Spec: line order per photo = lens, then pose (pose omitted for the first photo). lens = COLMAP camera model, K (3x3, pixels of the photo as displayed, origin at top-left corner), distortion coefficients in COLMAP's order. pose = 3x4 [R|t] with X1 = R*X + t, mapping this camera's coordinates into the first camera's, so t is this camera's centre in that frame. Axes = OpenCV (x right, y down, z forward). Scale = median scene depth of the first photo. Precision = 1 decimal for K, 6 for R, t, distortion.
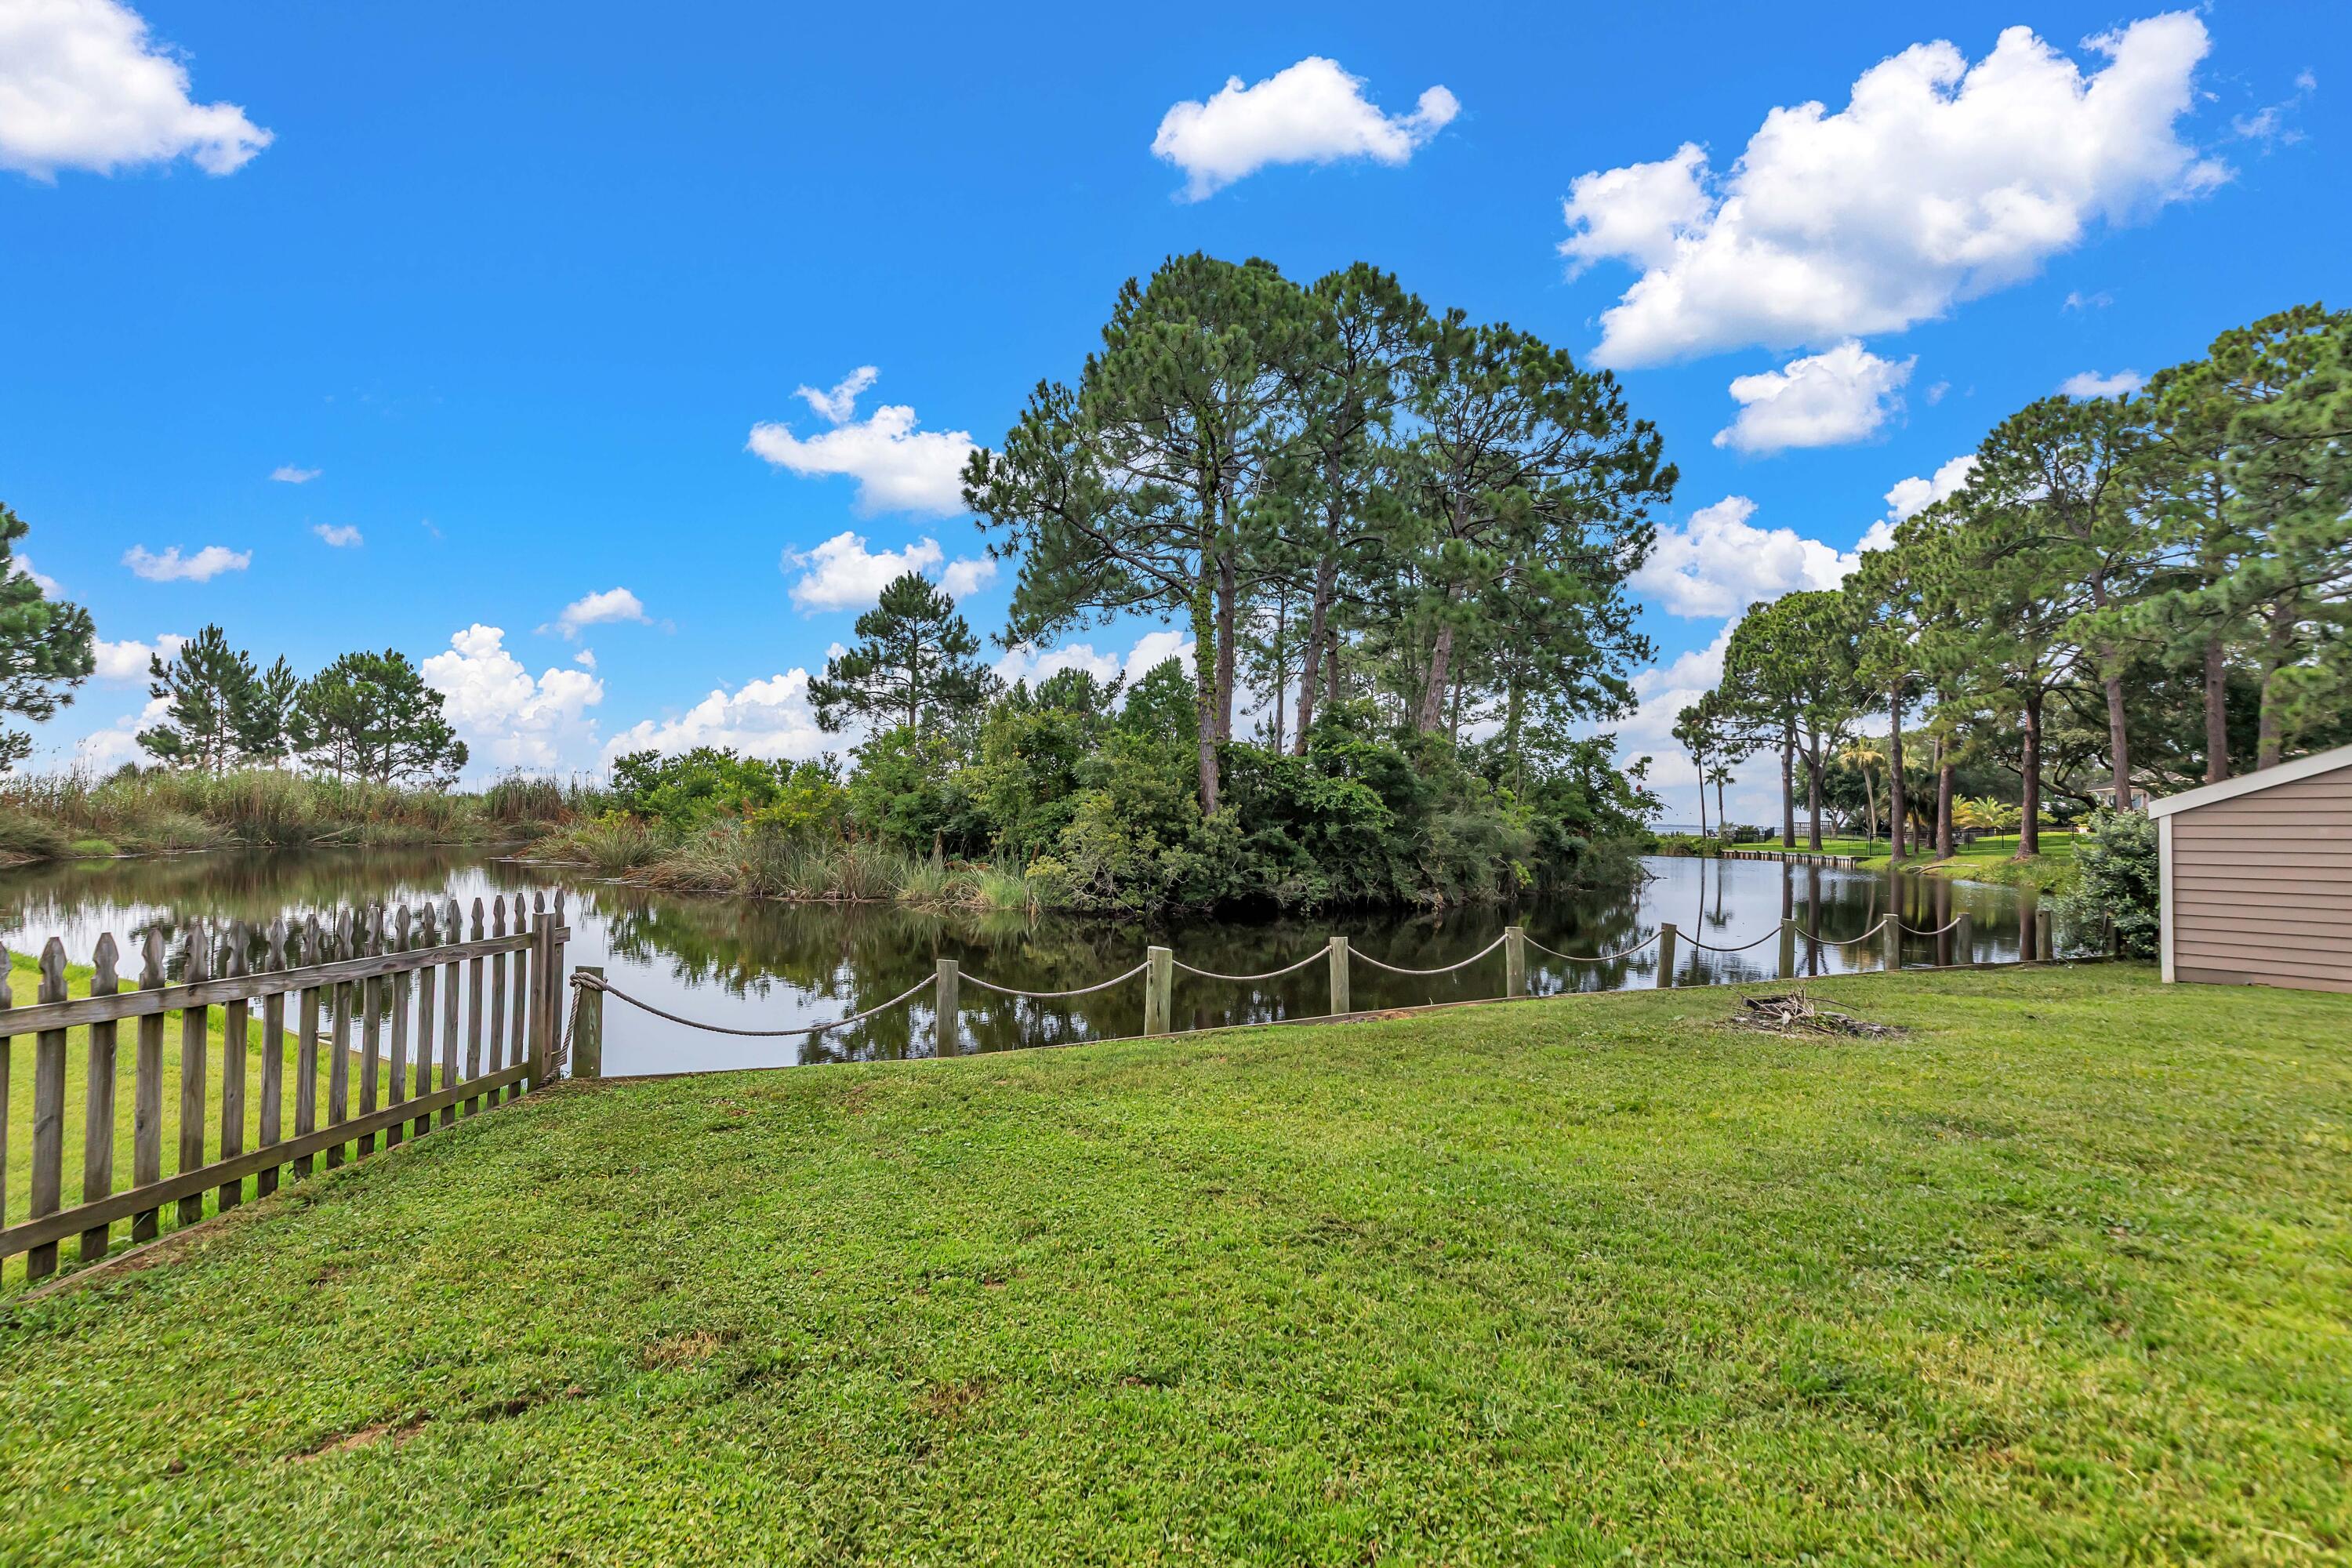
lens RADIAL K [[1193.4, 0, 1177.5], [0, 1193.4, 797.2], [0, 0, 1]] dist [0.004431, 0.000007]
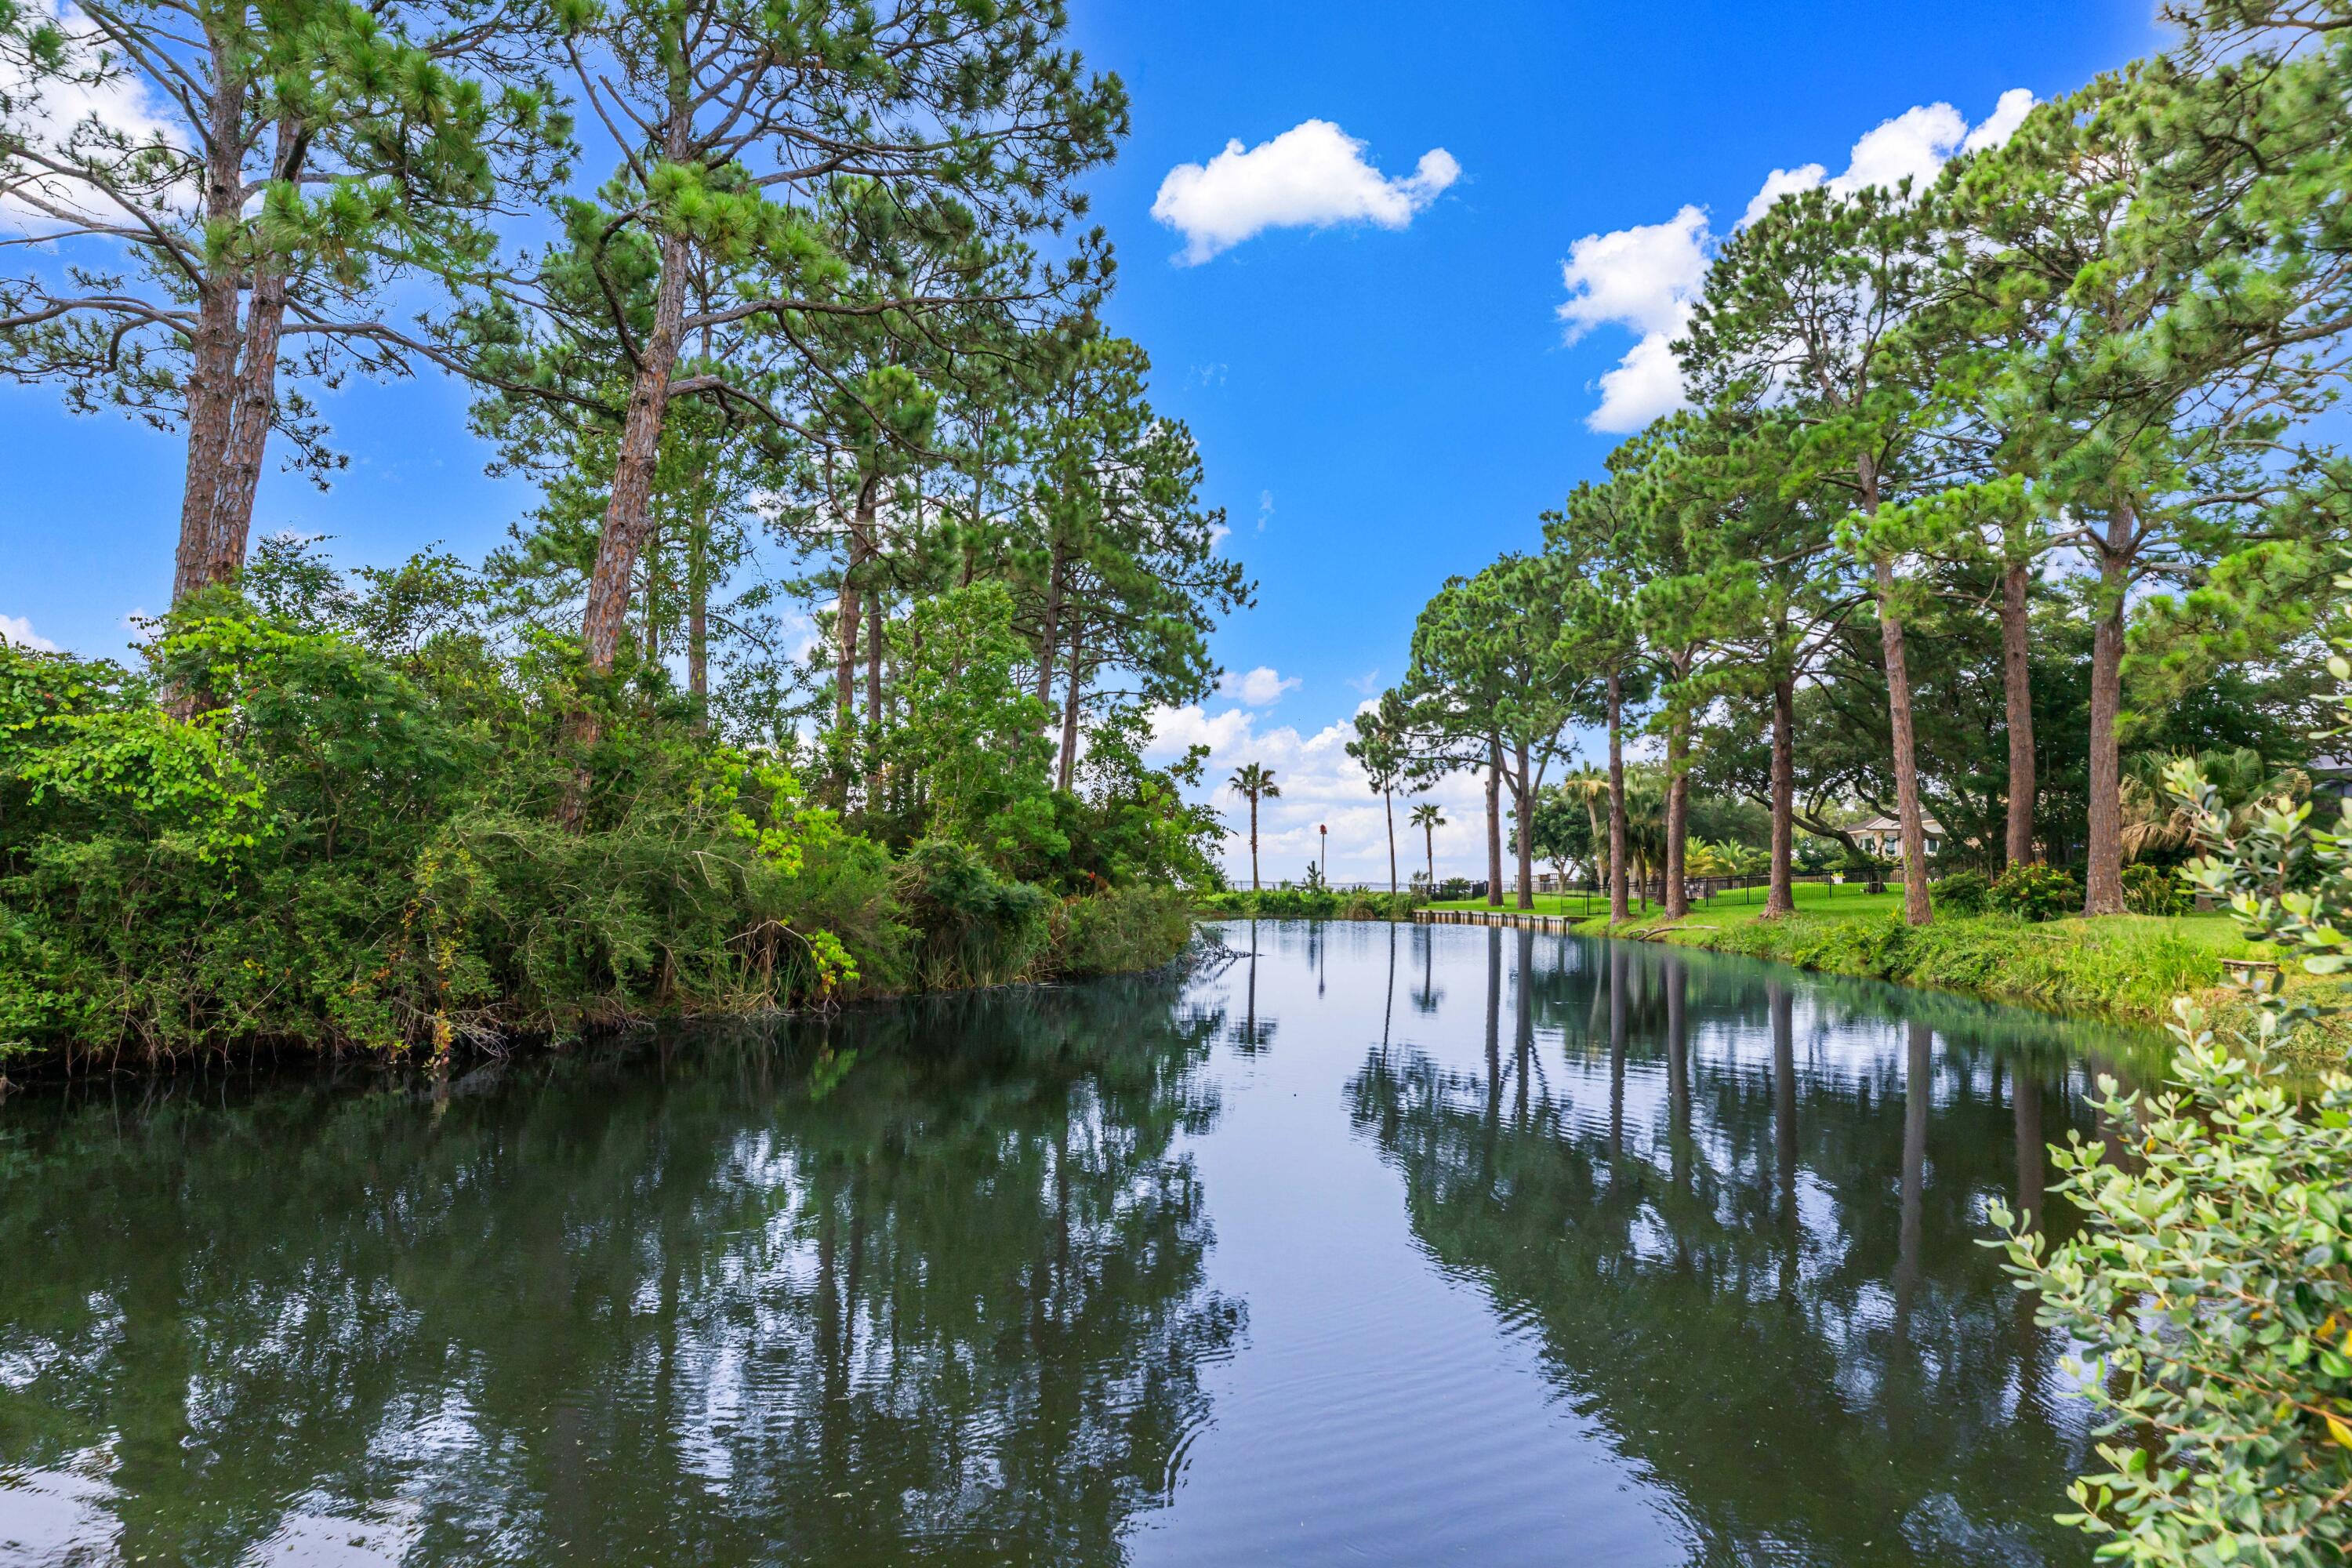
lens RADIAL K [[1503.4, 0, 1179.1], [0, 1503.4, 778.5], [0, 0, 1]] dist [0.006986, 0.000469]
pose [[0.970542, 0.012985, 0.240582, 0.104416], [-0.001705, 0.998892, -0.047039, 0.007875], [-0.240926, 0.045243, 0.969488, 0.151507]]
